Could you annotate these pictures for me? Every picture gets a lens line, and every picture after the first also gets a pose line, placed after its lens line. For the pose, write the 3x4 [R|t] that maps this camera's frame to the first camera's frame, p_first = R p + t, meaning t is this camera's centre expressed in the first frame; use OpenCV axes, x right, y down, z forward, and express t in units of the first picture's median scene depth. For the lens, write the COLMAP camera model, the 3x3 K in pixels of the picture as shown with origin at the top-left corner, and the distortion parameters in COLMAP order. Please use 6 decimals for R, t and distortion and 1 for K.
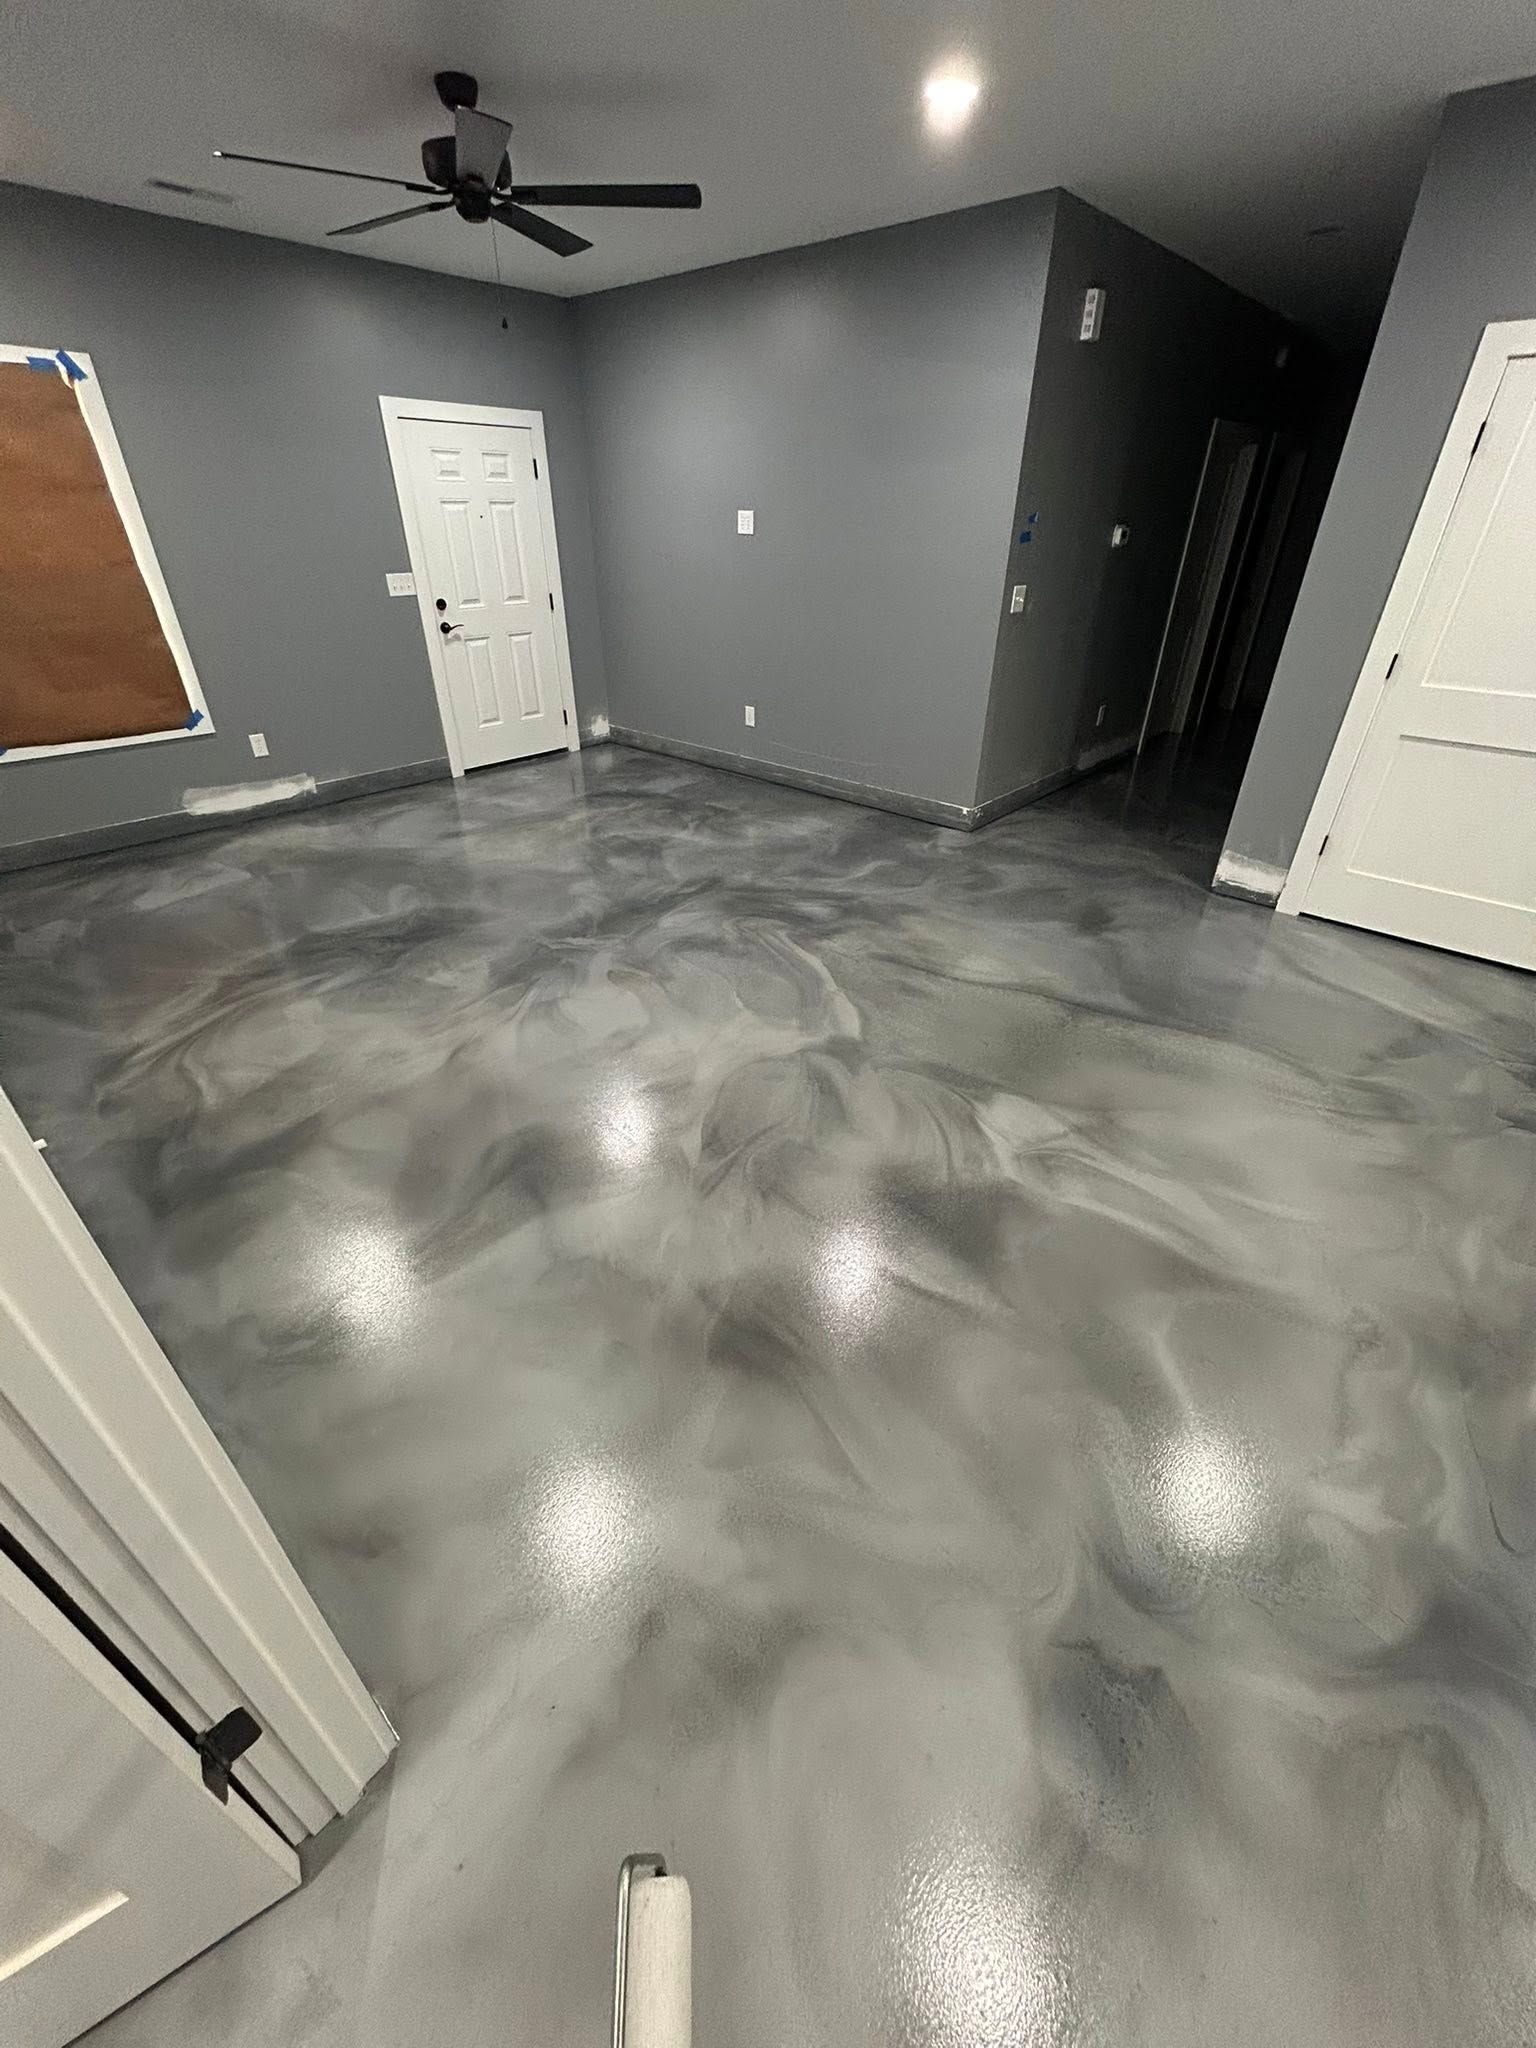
lens RADIAL K [[835.3, 0, 768.0], [0, 835.3, 1024.0], [0, 0, 1]] dist [0.001036, -0.000351]
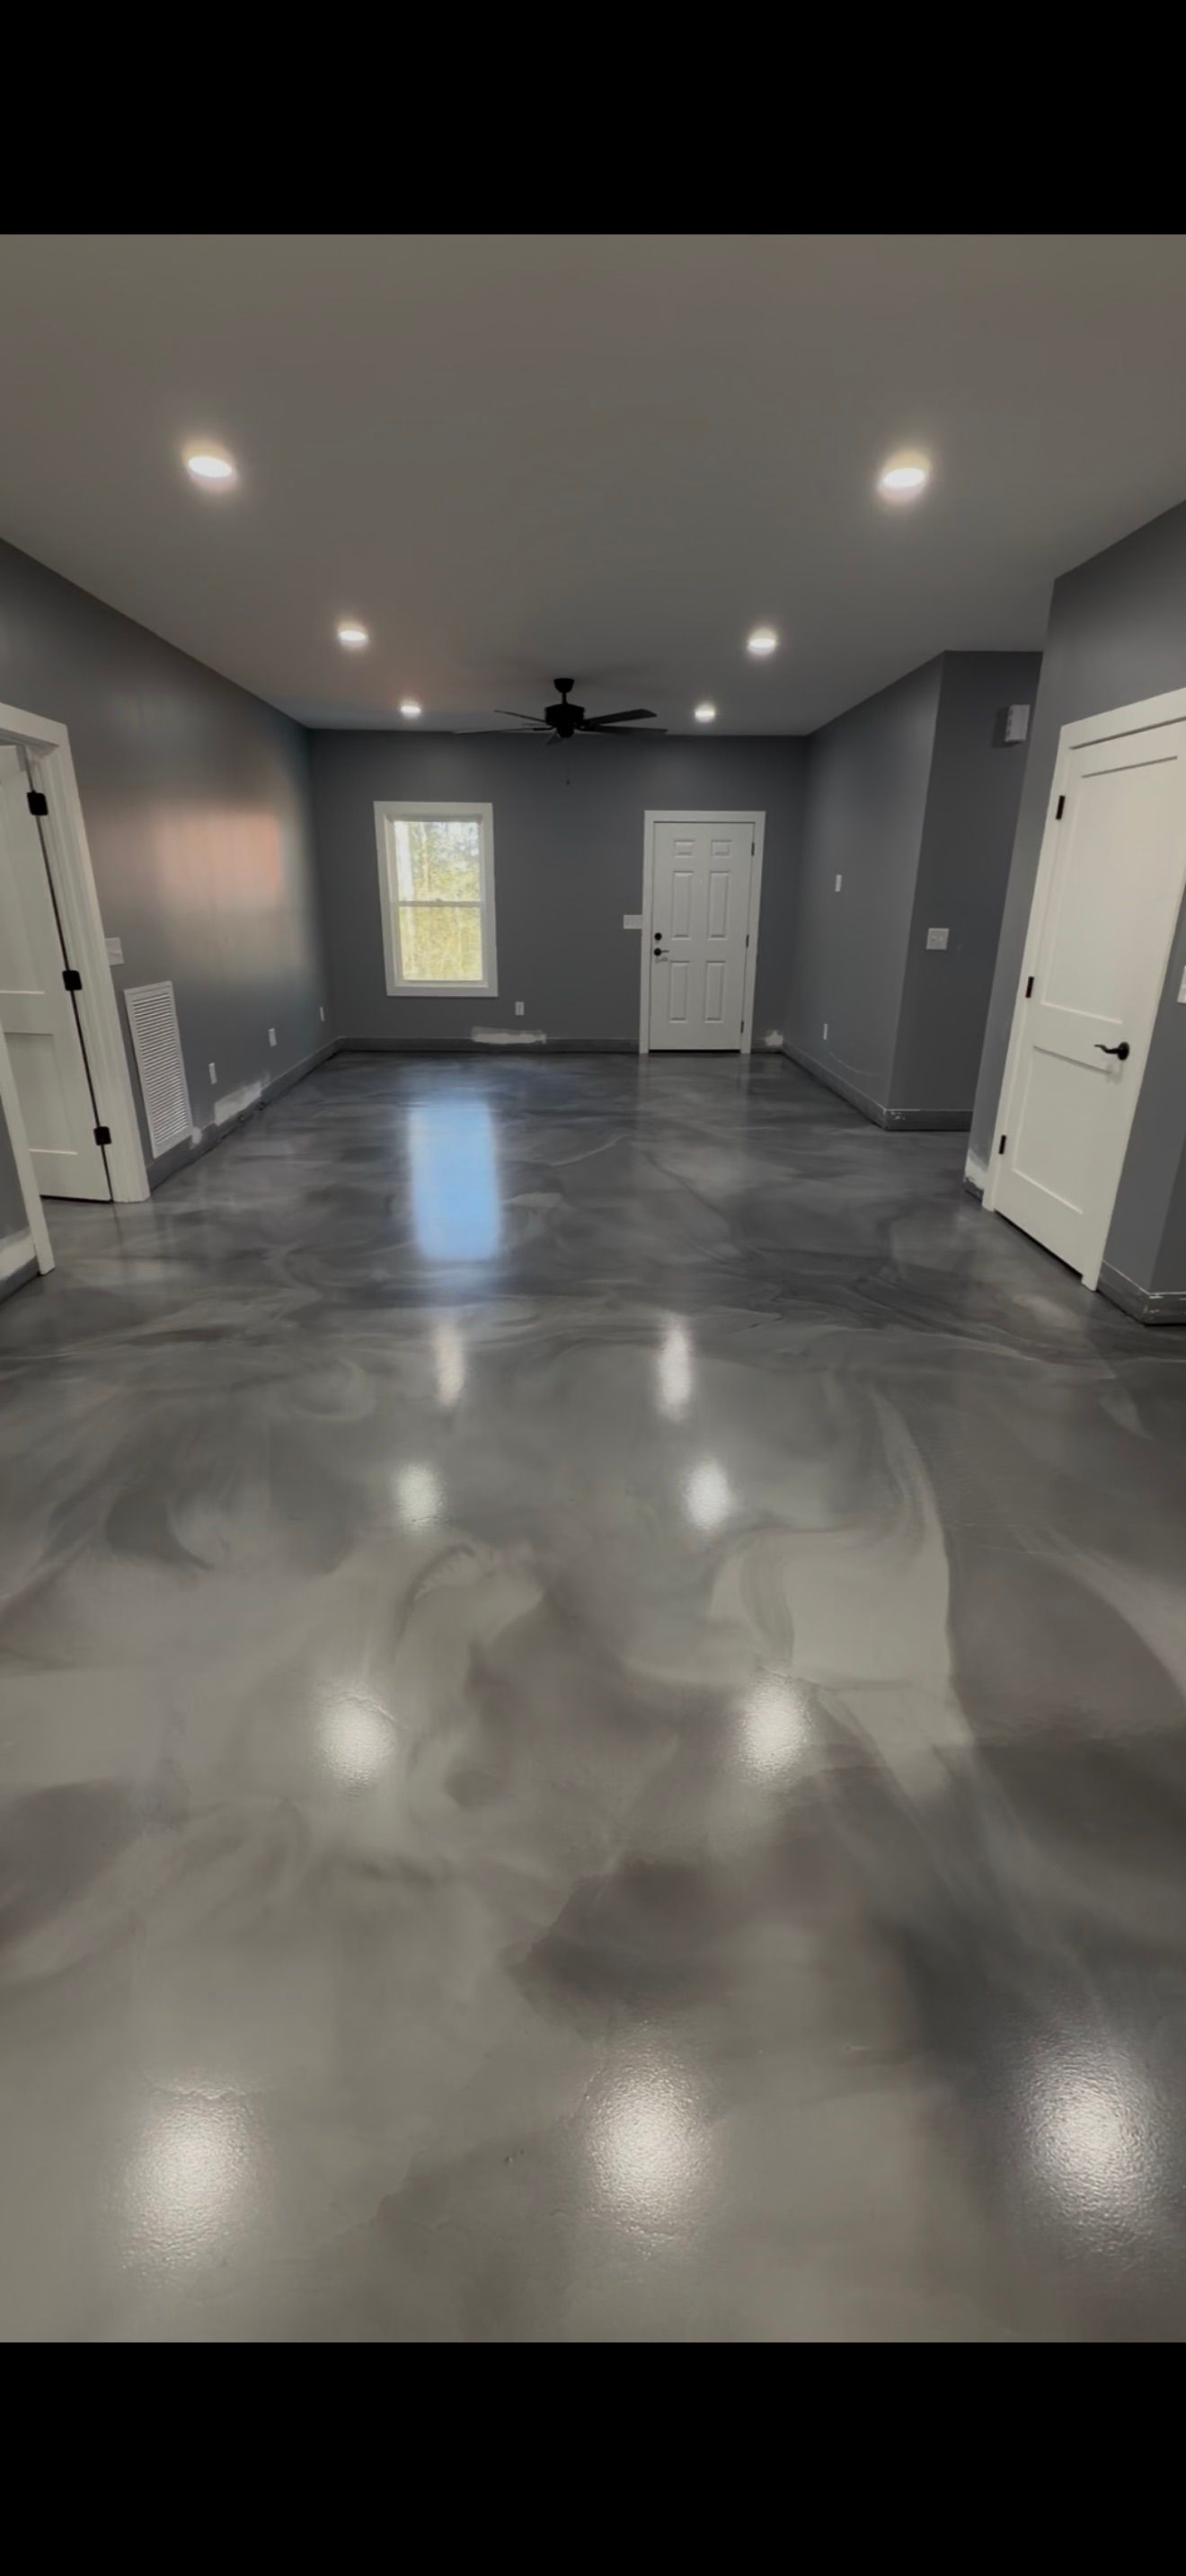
lens RADIAL K [[1000.6, 0, 593.0], [0, 1000.6, 1288.0], [0, 0, 1]] dist [0.000225, 0.000002]
pose [[0.671819, 0.271246, -0.689264, 0.898742], [-0.389377, 0.920919, -0.017113, 0.135230], [0.630115, 0.279880, 0.724308, -0.161279]]
